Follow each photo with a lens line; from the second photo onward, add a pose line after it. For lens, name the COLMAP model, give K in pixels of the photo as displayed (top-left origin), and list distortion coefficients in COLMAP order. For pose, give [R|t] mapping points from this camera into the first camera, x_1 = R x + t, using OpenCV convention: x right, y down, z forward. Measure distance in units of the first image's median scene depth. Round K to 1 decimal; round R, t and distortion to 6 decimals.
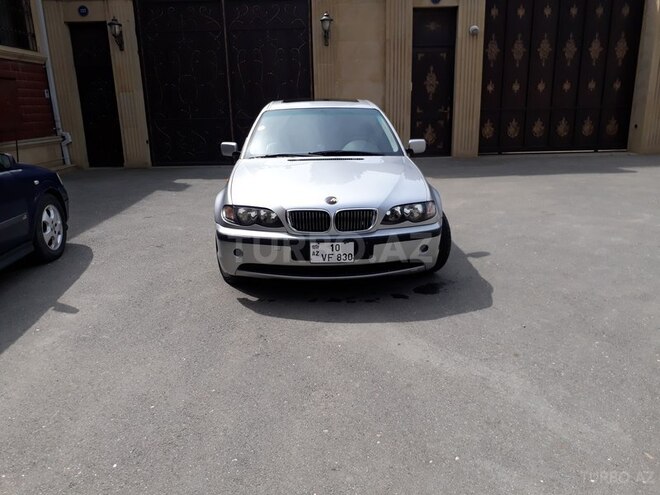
lens RADIAL K [[527.2, 0, 330.0], [0, 527.2, 247.5], [0, 0, 1]] dist [0.017730, -0.008282]
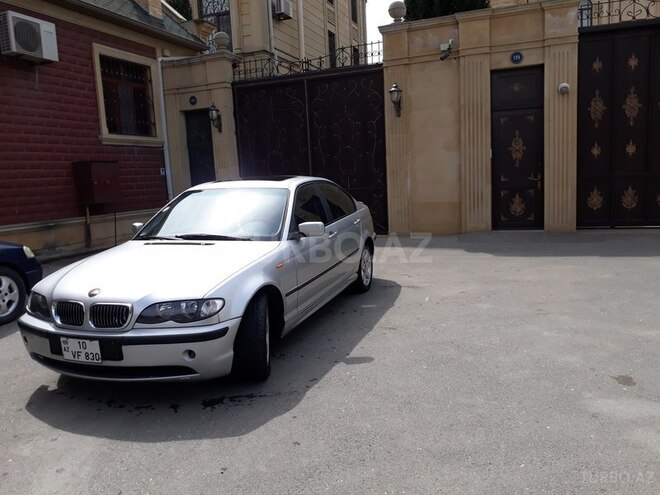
lens RADIAL K [[527.2, 0, 330.0], [0, 527.2, 247.5], [0, 0, 1]] dist [0.017730, -0.008282]
pose [[0.932018, 0.026816, -0.361419, 0.234563], [-0.069411, 0.992005, -0.105392, -0.032016], [0.355703, 0.123313, 0.926428, 0.088129]]
